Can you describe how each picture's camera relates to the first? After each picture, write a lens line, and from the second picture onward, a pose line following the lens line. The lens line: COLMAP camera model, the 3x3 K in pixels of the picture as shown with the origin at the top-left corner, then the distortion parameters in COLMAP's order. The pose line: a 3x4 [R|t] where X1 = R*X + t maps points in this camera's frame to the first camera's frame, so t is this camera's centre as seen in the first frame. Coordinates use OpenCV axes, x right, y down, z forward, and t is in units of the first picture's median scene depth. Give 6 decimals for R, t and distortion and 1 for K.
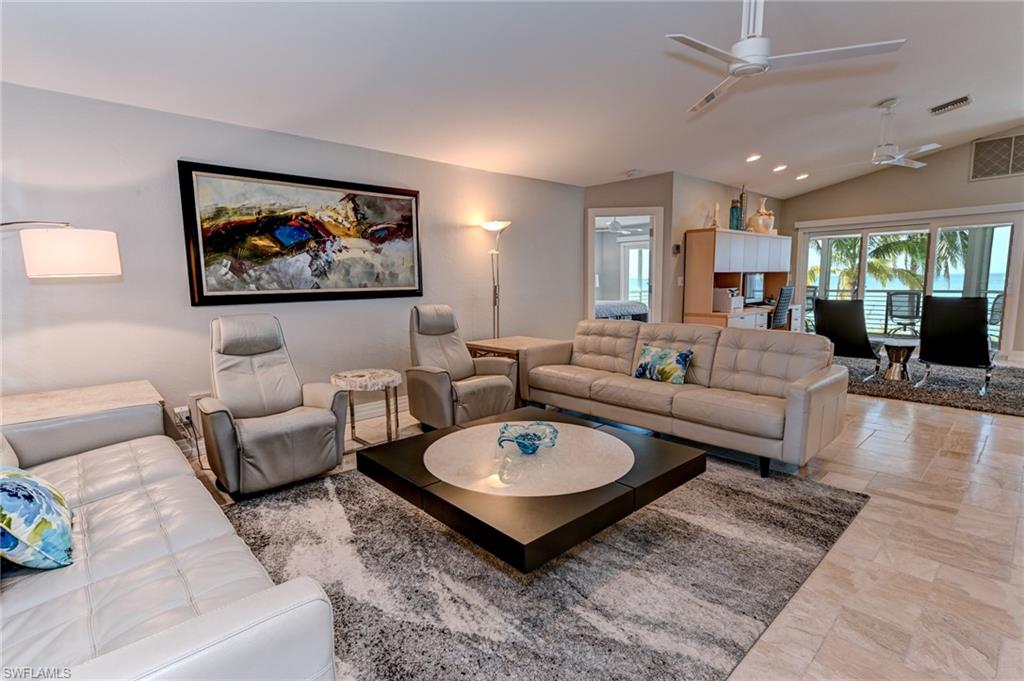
lens RADIAL K [[499.5, 0, 513.6], [0, 499.5, 341.3], [0, 0, 1]] dist [0.005239, 0.000461]
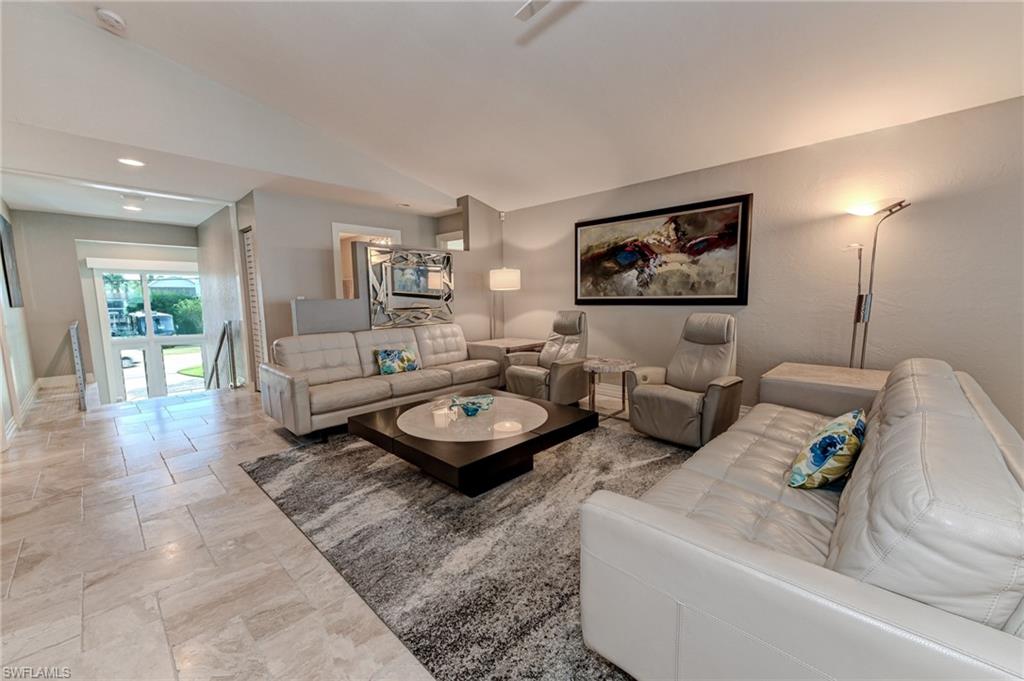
lens RADIAL K [[410.9, 0, 512.7], [0, 410.9, 341.9], [0, 0, 1]] dist [0.014066, 0.000061]
pose [[0.037597, 0.124797, -0.991470, 0.681806], [-0.110305, 0.986626, 0.120005, -0.077011], [0.993186, 0.104852, 0.050860, 0.611685]]
